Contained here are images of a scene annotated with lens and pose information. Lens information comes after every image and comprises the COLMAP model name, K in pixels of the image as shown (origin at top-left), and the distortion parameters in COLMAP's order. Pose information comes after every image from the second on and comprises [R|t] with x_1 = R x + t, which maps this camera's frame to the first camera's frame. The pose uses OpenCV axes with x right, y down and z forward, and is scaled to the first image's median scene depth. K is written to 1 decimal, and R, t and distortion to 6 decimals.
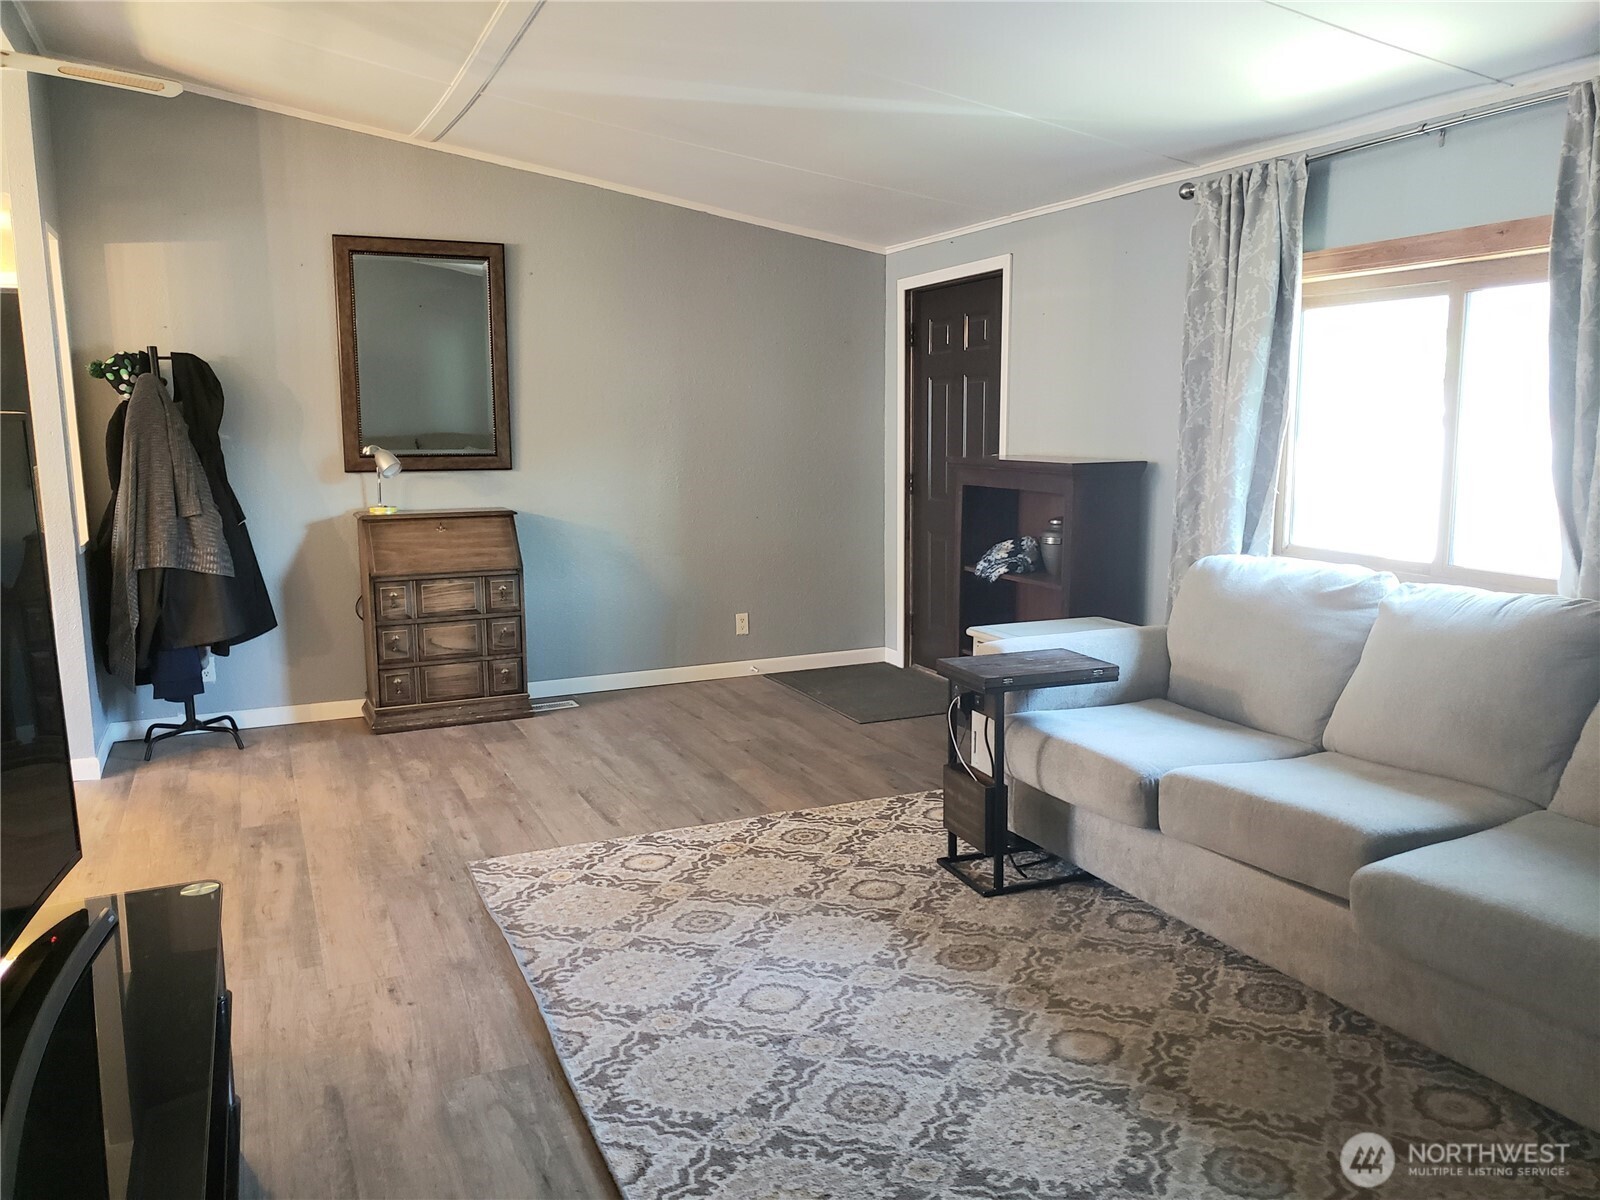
lens RADIAL K [[1234.8, 0, 805.3], [0, 1234.8, 595.7], [0, 0, 1]] dist [0.031984, -0.018102]
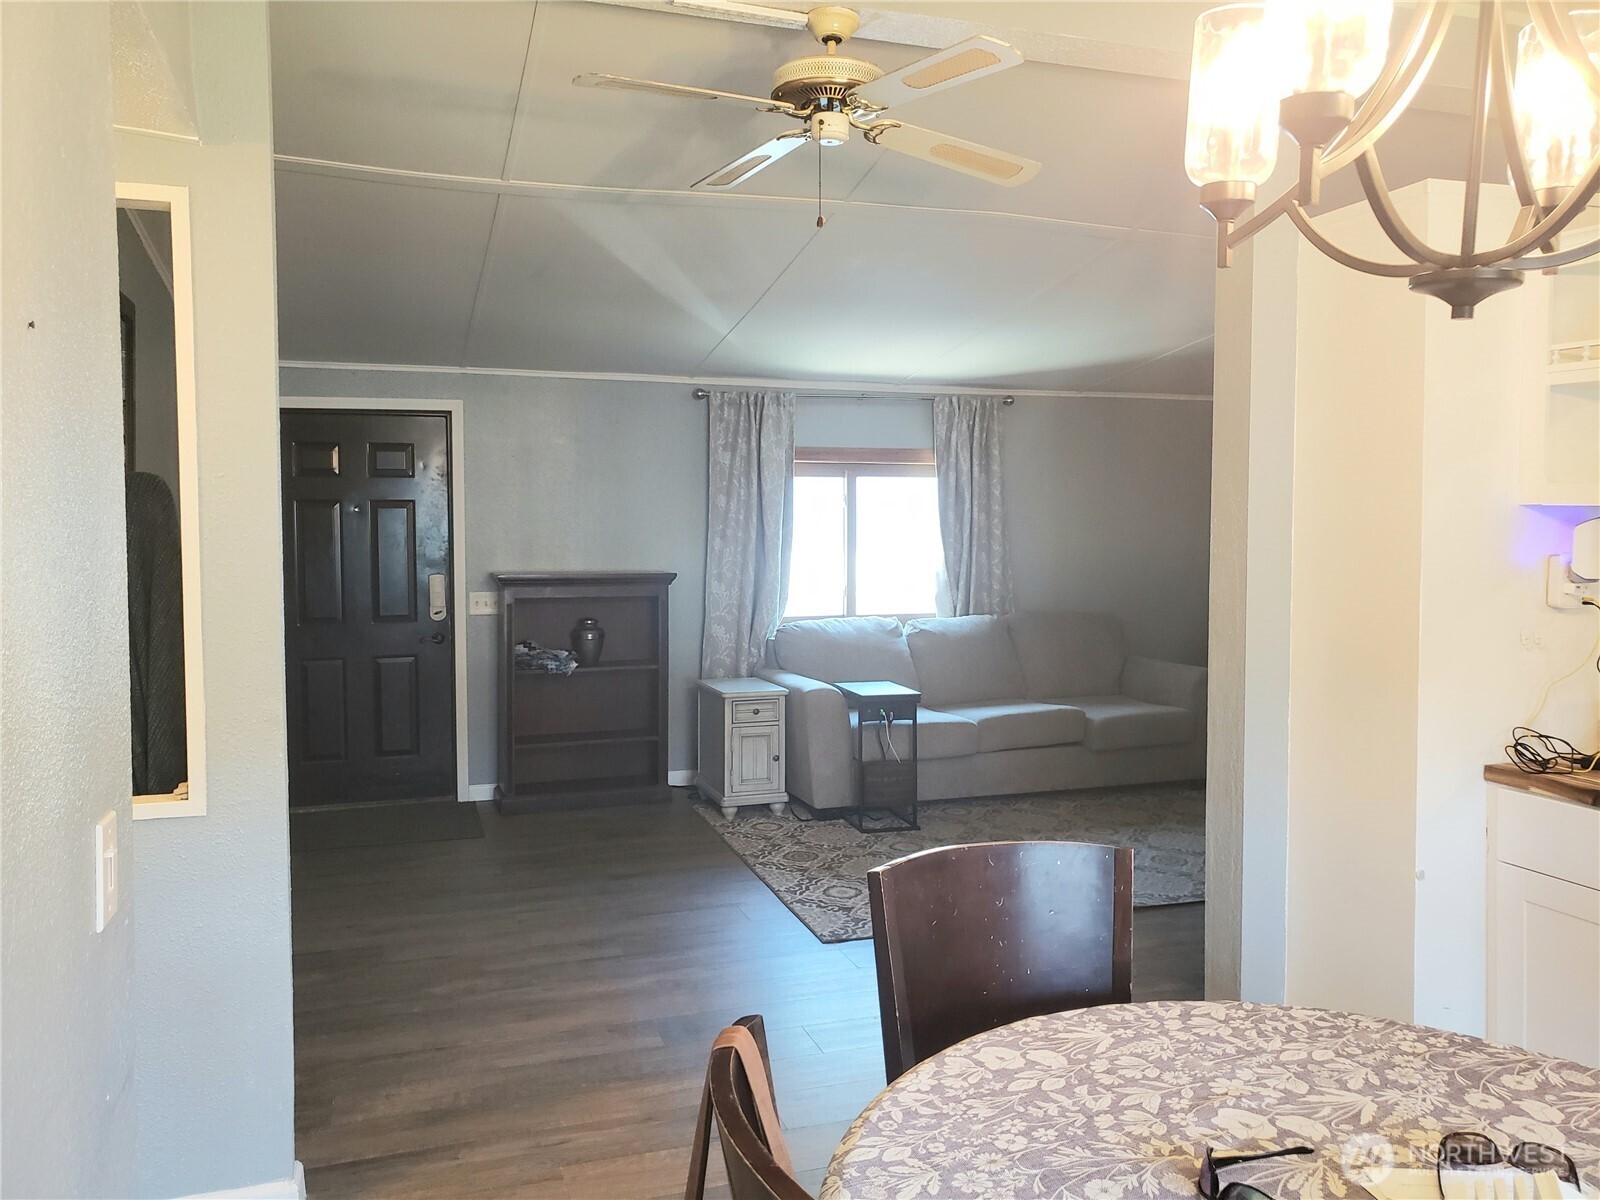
lens RADIAL K [[1234.8, 0, 798.6], [0, 1234.8, 599.4], [0, 0, 1]] dist [0.031984, -0.018102]
pose [[0.100730, -0.047595, 0.993775, -1.403080], [0.149353, 0.988260, 0.032193, -0.127506], [-0.983640, 0.145181, 0.106656, 0.894645]]
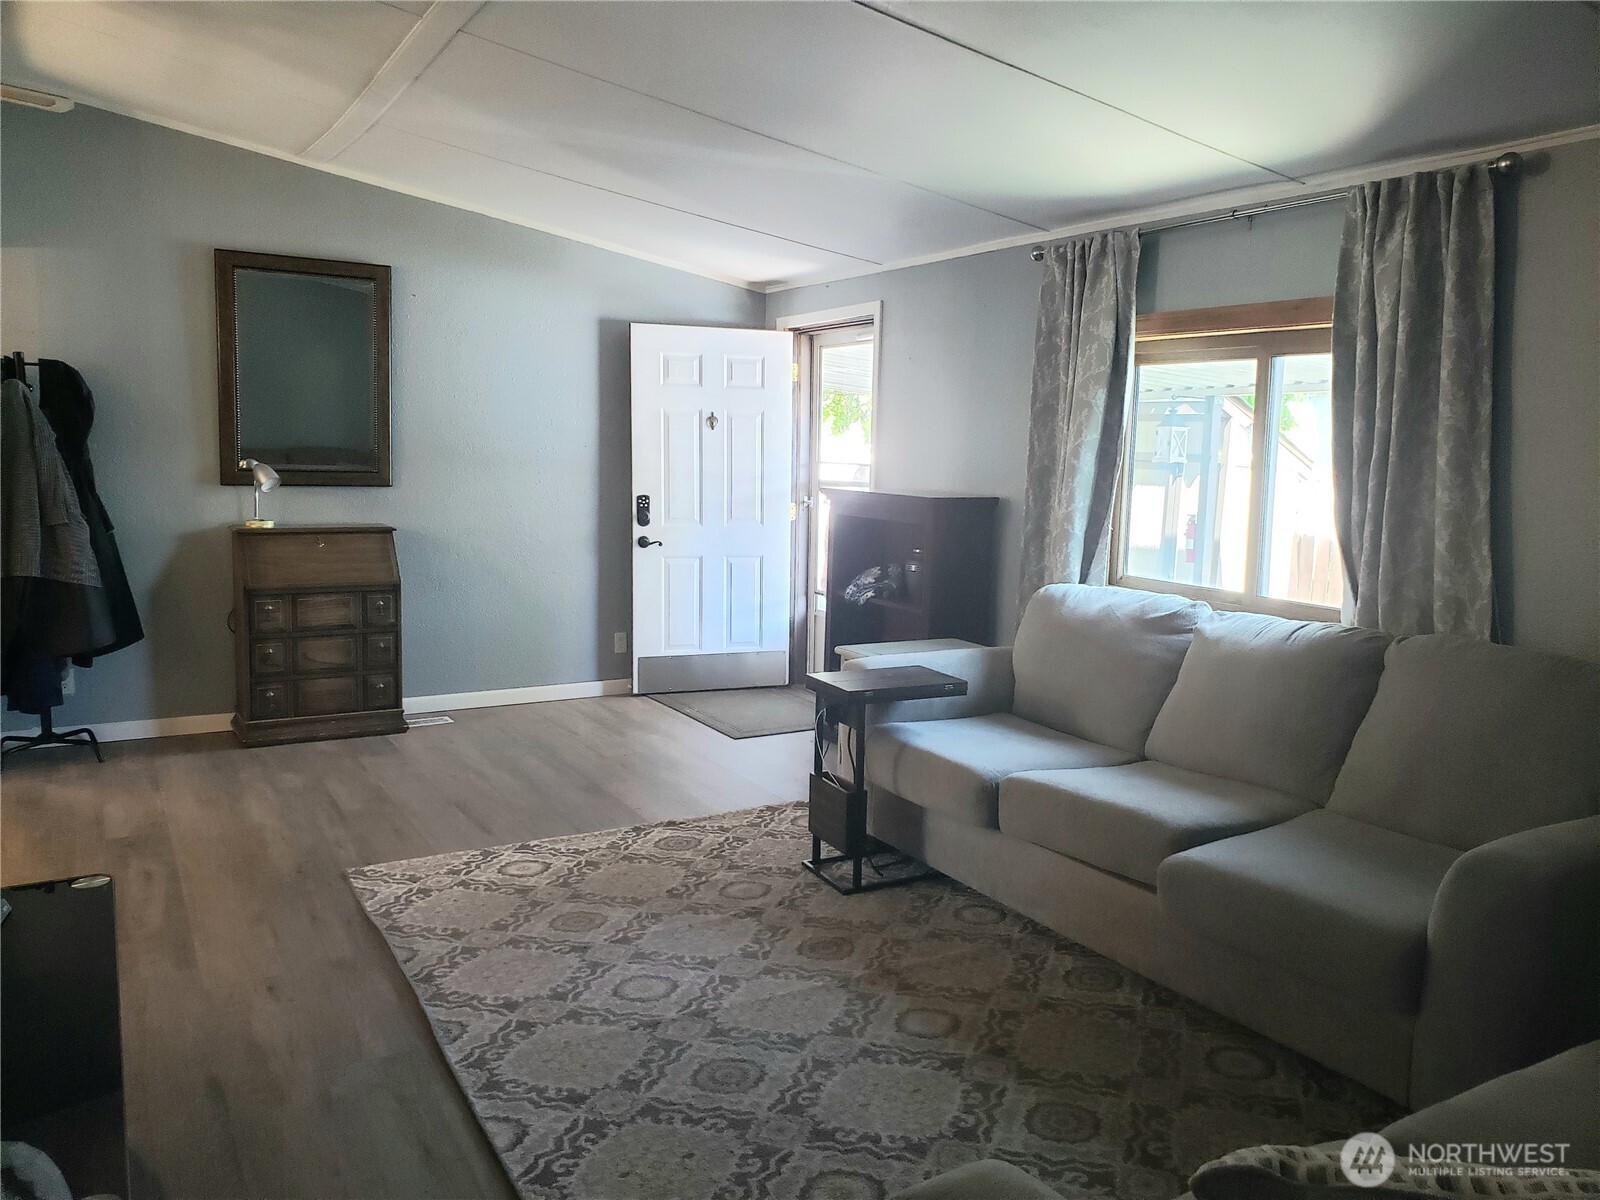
lens RADIAL K [[1234.8, 0, 826.8], [0, 1234.8, 589.5], [0, 0, 1]] dist [0.031984, -0.018102]
pose [[0.993162, 0.018971, 0.115193, 0.000319], [-0.016020, 0.999521, -0.026483, 0.005109], [-0.115640, 0.024456, 0.992990, -0.070527]]
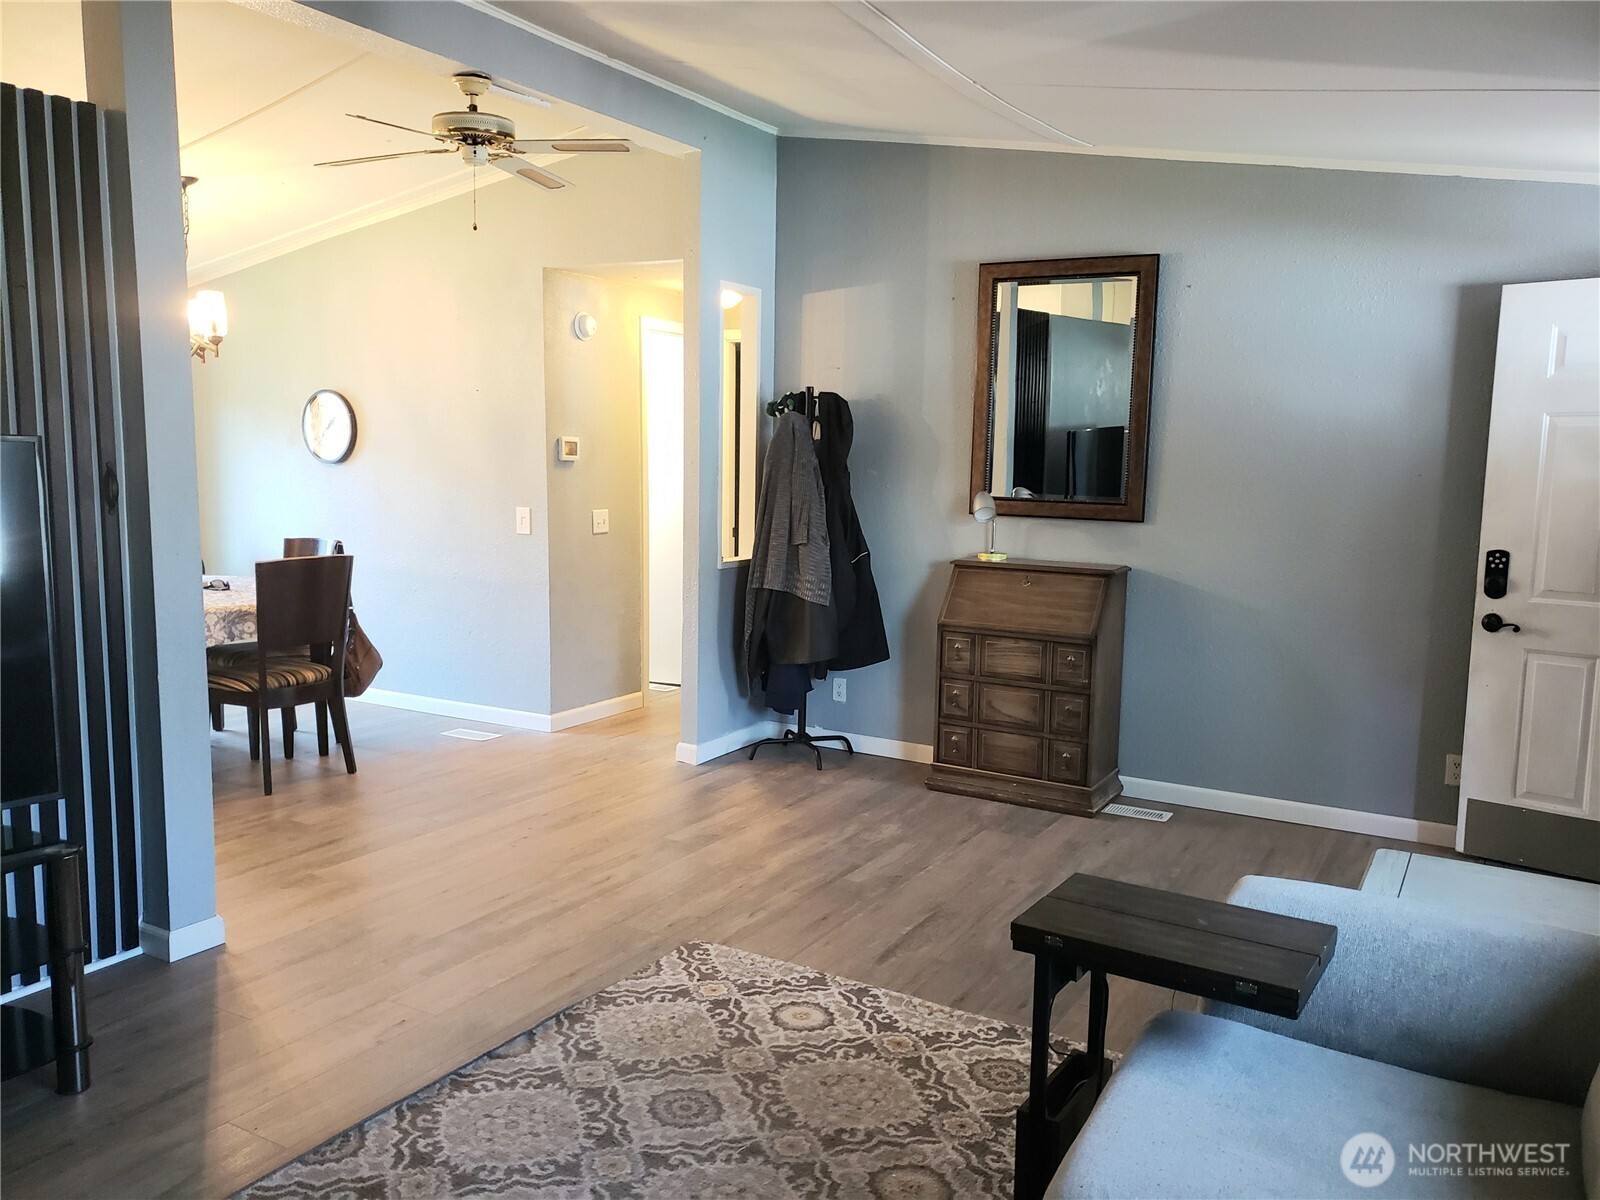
lens RADIAL K [[1234.8, 0, 793.5], [0, 1234.8, 603.3], [0, 0, 1]] dist [0.031984, -0.018102]
pose [[0.567682, 0.123995, -0.813857, 0.507392], [-0.138804, 0.988855, 0.053838, -0.095634], [0.811462, 0.082404, 0.578566, 0.522813]]
